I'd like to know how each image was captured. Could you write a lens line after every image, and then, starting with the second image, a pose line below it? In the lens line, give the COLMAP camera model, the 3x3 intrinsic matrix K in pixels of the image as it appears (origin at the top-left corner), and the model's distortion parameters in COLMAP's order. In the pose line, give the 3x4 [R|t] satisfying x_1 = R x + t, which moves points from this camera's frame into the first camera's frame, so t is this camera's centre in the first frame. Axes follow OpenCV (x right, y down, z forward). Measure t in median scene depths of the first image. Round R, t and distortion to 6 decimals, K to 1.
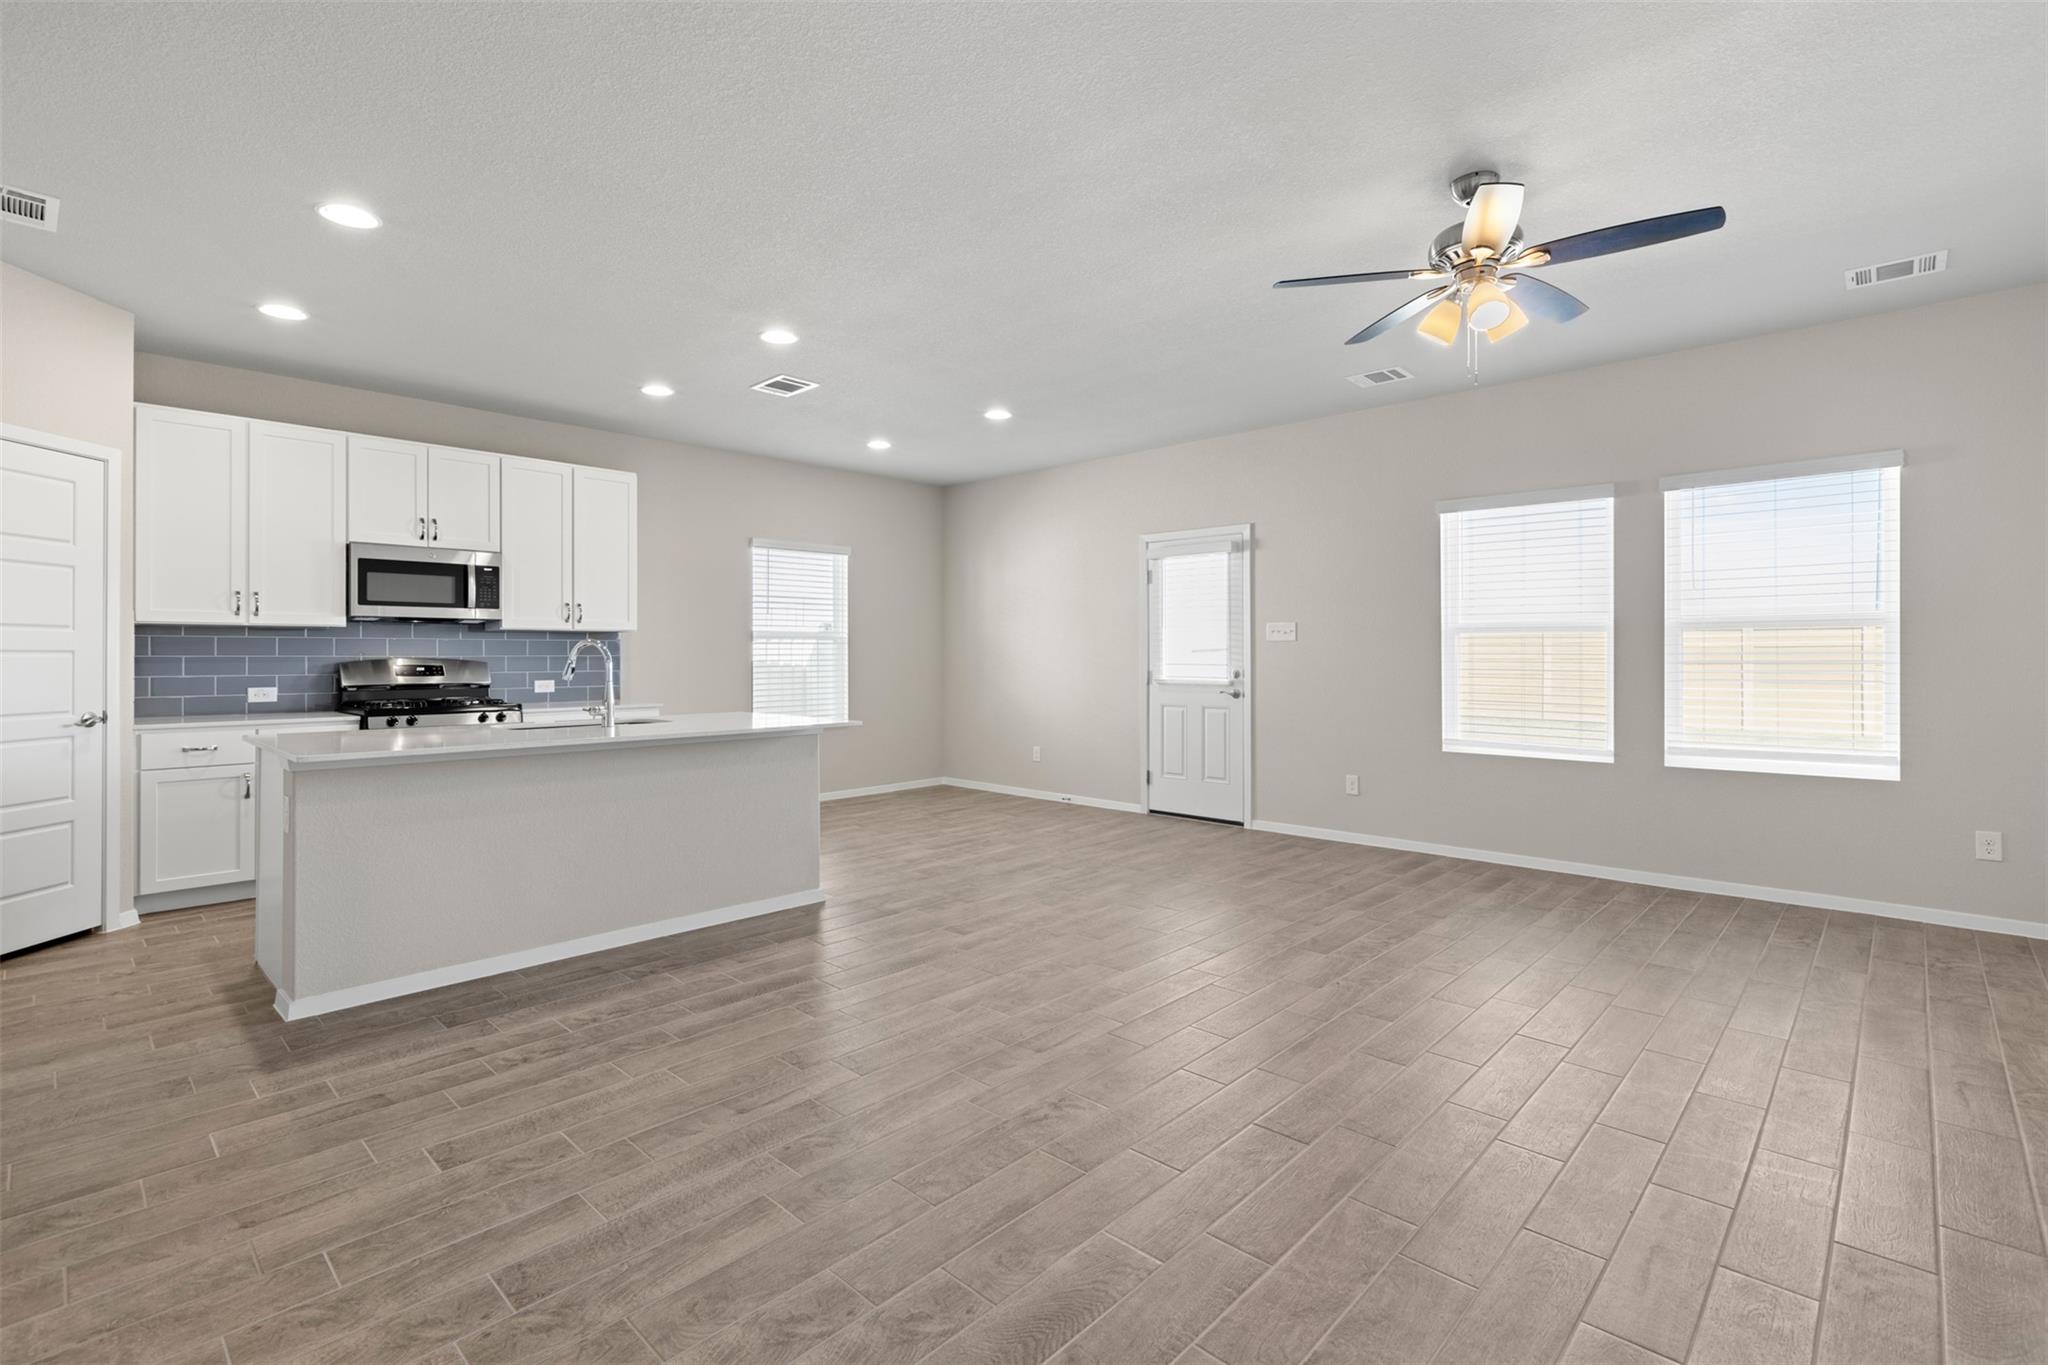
lens RADIAL K [[933.4, 0, 1026.9], [0, 933.4, 650.4], [0, 0, 1]] dist [0.000902, 0.000434]
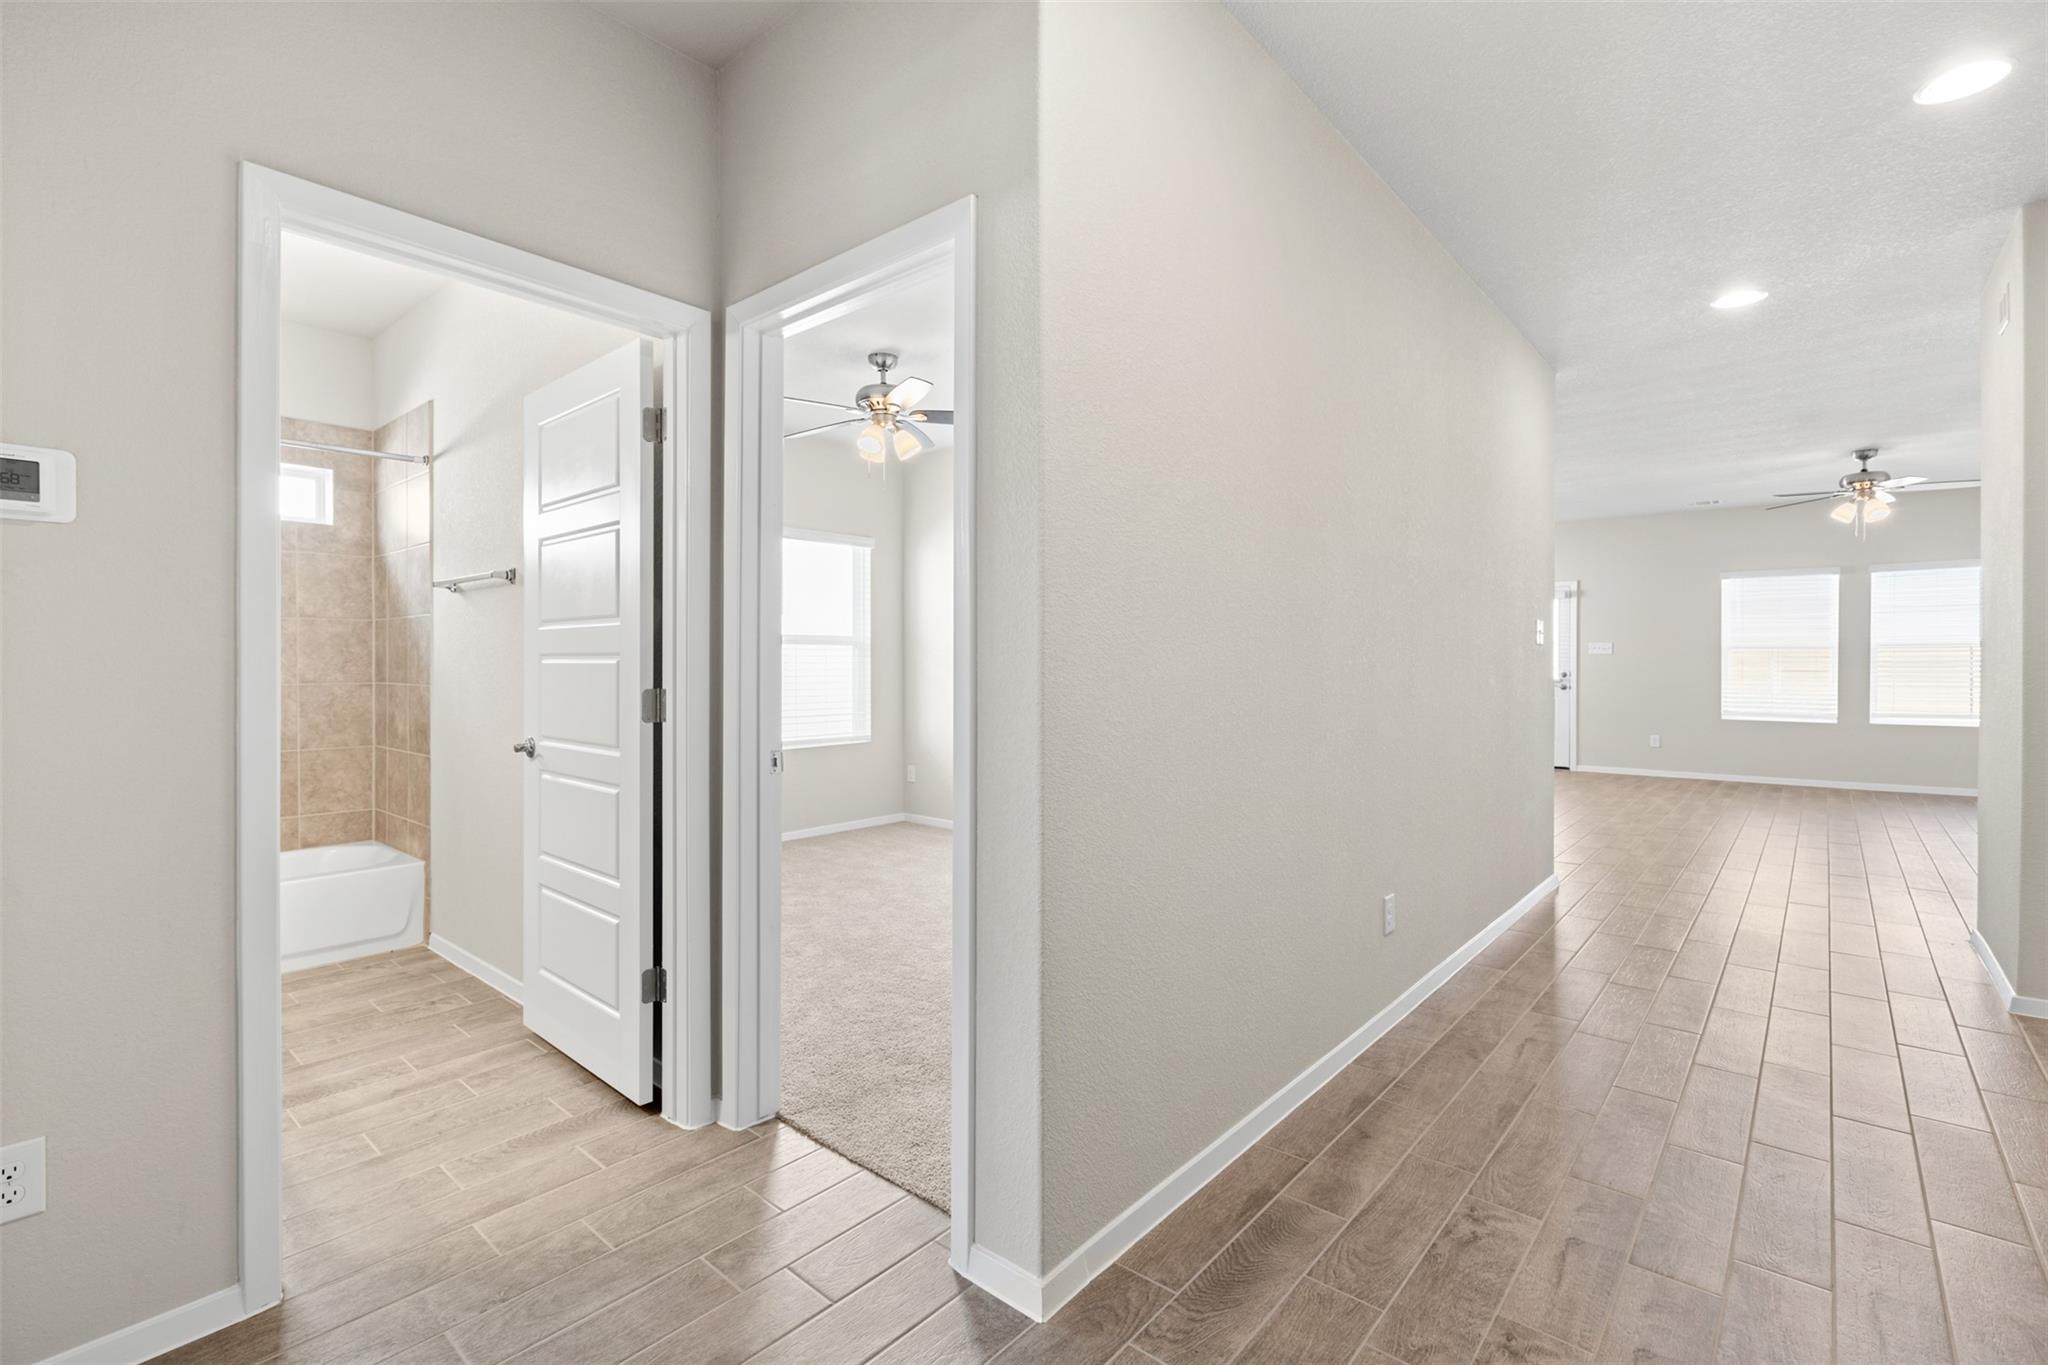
lens RADIAL K [[933.4, 0, 1020.8], [0, 933.4, 676.9], [0, 0, 1]] dist [0.000902, 0.000434]
pose [[0.998776, 0.000239, 0.049469, -1.172074], [-0.001120, 0.999841, 0.017776, 0.002667], [-0.049457, -0.017809, 0.998617, -0.814505]]
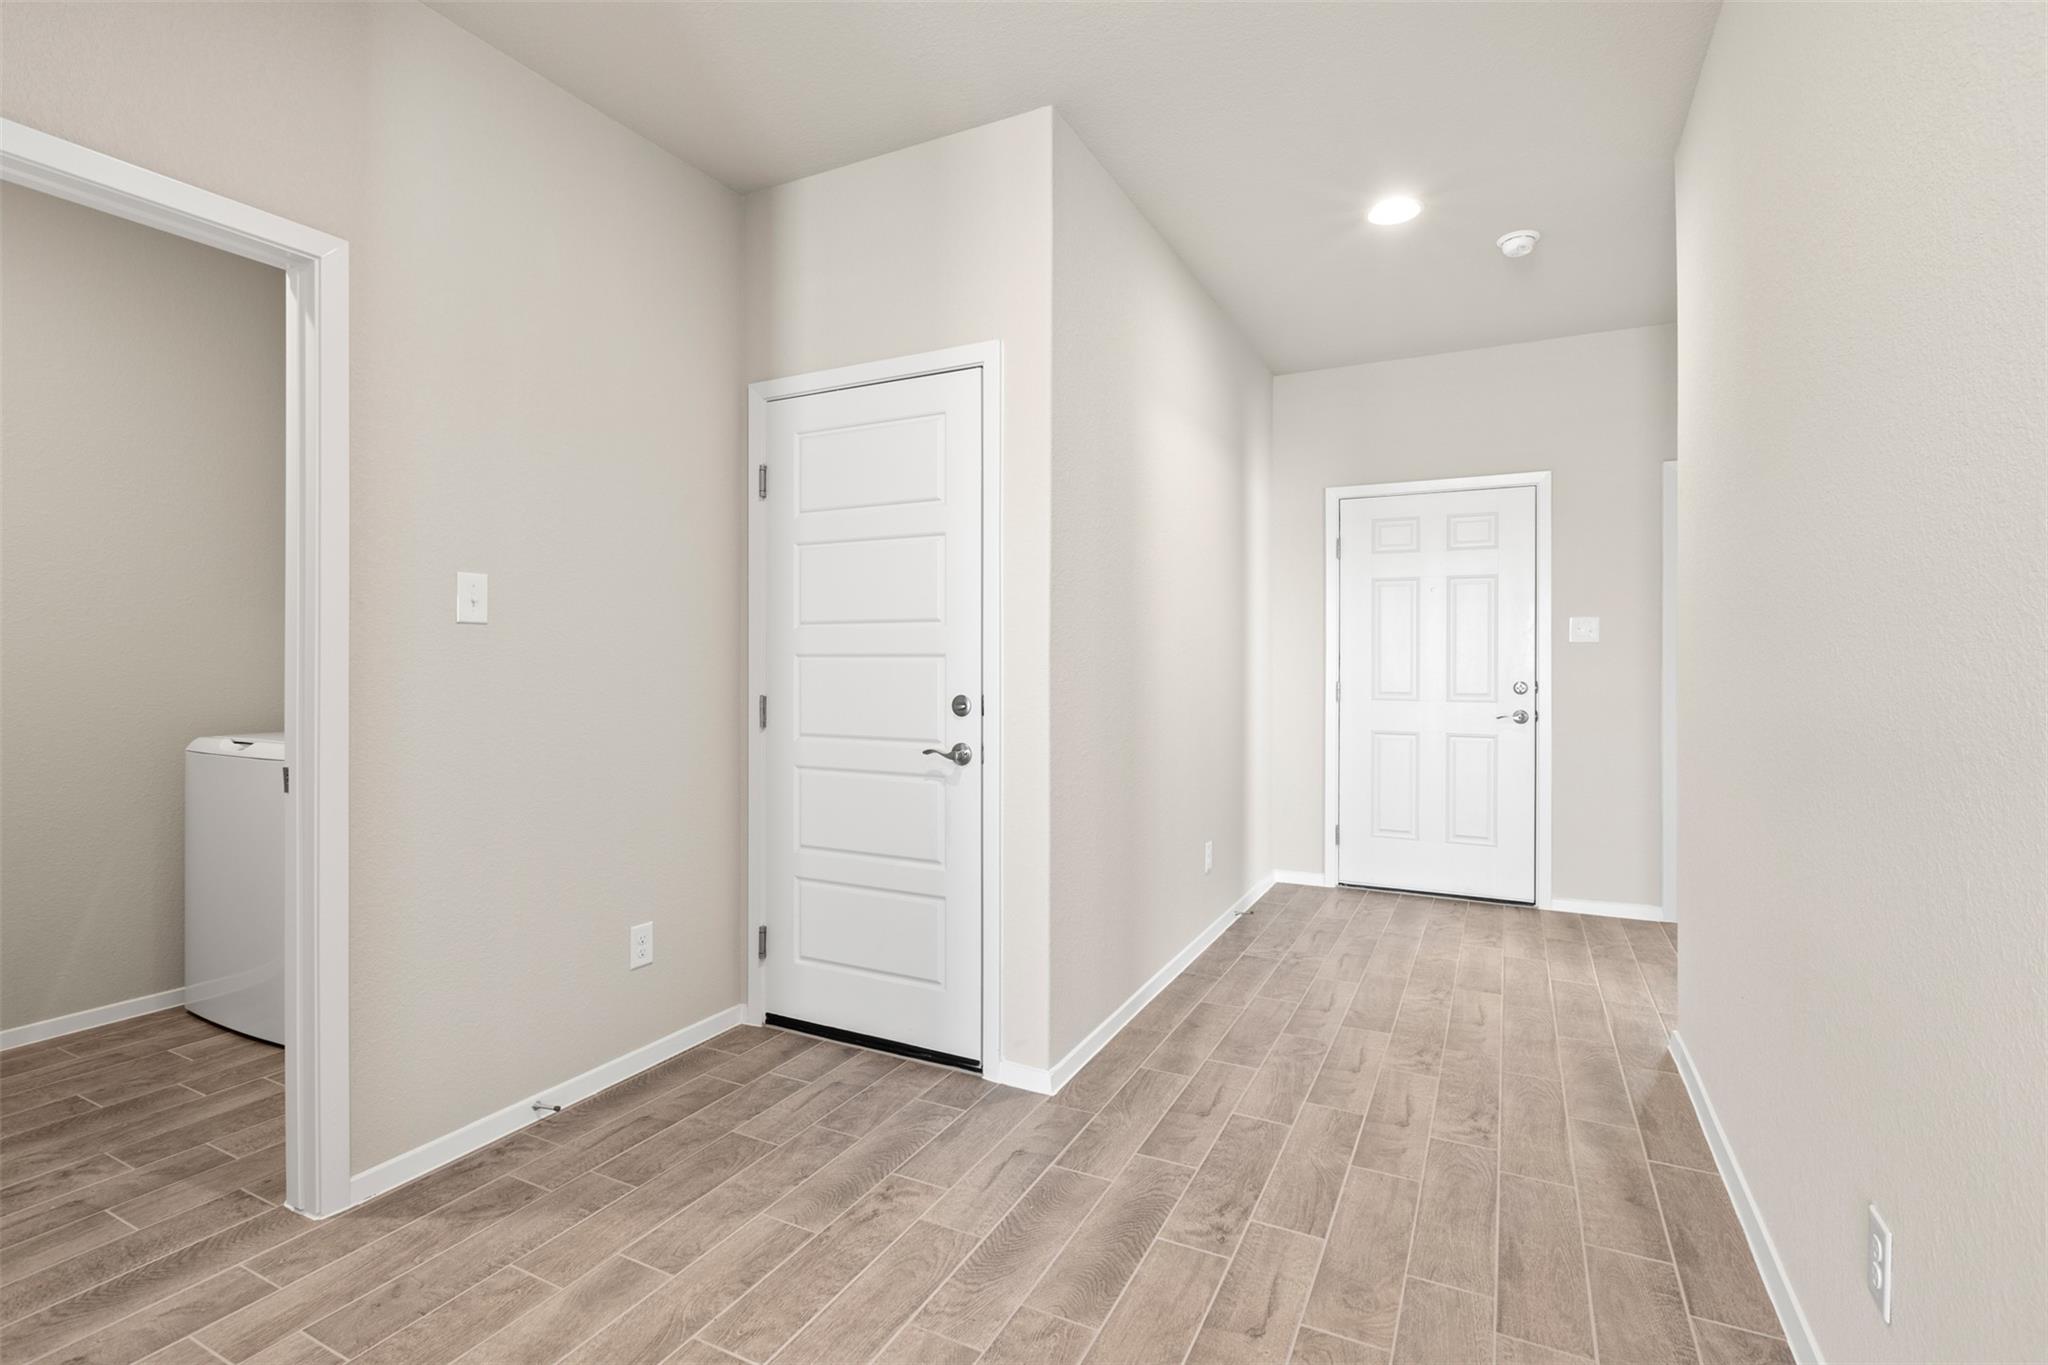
lens RADIAL K [[933.4, 0, 1030.0], [0, 933.4, 660.5], [0, 0, 1]] dist [0.000902, 0.000434]
pose [[-0.960432, 0.001183, -0.278512, -0.514397], [0.002421, 0.999989, -0.004103, 0.001378], [0.278504, -0.004615, -0.960424, 0.088492]]
